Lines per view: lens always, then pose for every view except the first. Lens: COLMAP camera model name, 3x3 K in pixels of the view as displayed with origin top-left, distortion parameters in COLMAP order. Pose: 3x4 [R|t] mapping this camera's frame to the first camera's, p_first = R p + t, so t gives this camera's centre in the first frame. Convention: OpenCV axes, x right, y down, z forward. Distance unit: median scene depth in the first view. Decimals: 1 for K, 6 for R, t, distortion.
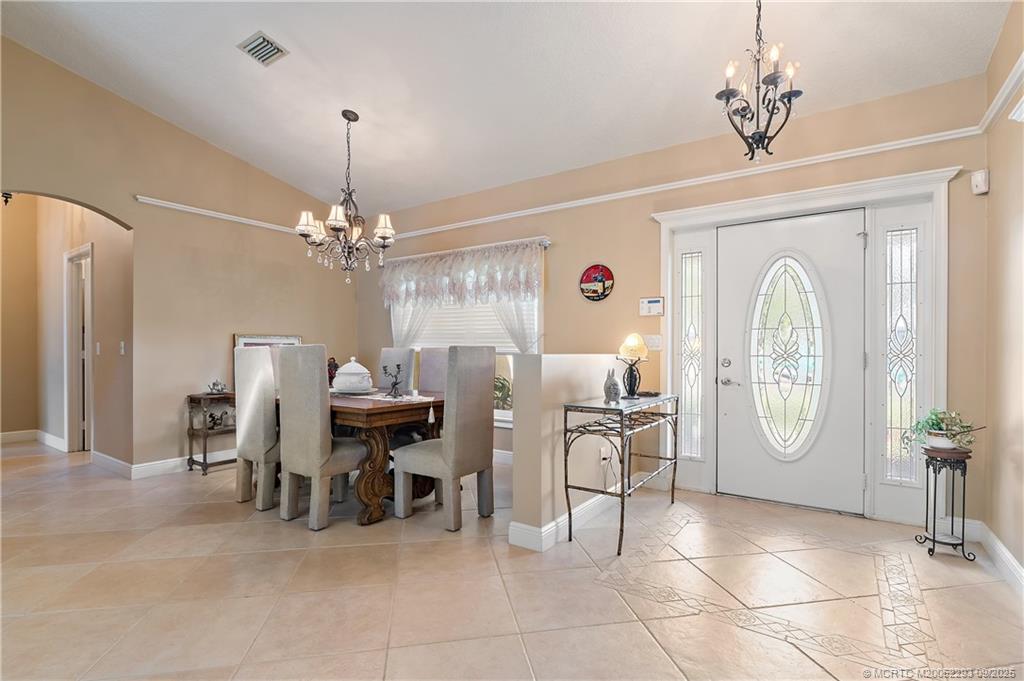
lens RADIAL K [[496.5, 0, 512.8], [0, 496.5, 350.5], [0, 0, 1]] dist [-0.001585, -0.002573]
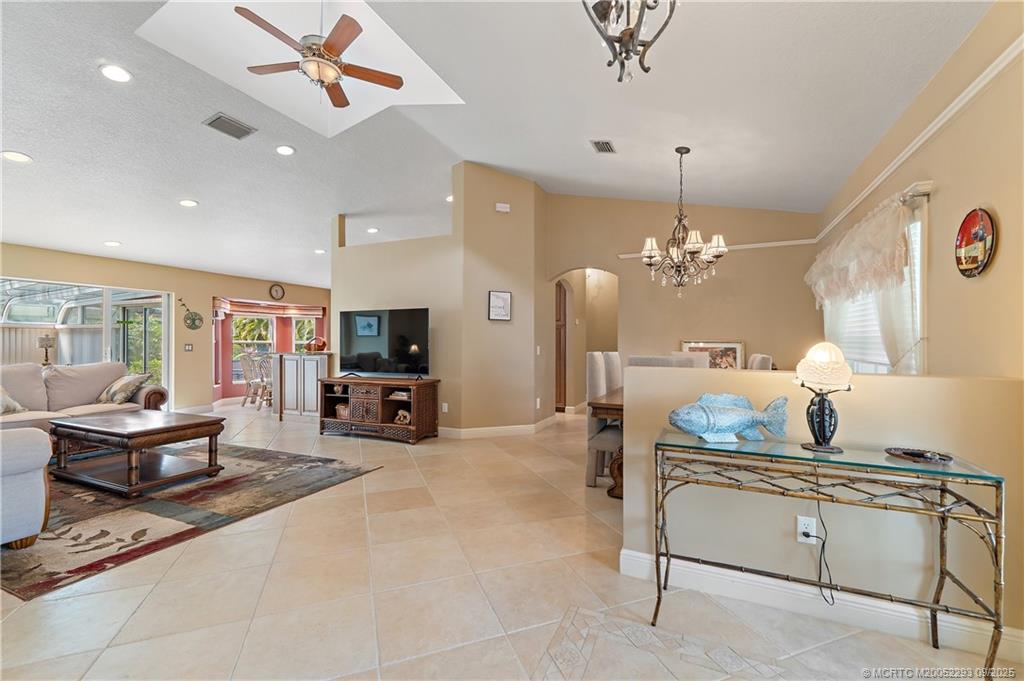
lens RADIAL K [[443.0, 0, 515.7], [0, 443.0, 339.3], [0, 0, 1]] dist [0.009863, 0.000515]
pose [[0.154548, -0.009205, -0.987942, 0.700304], [-0.013090, 0.999850, -0.011364, -0.024688], [0.987899, 0.014689, 0.154404, 0.532646]]
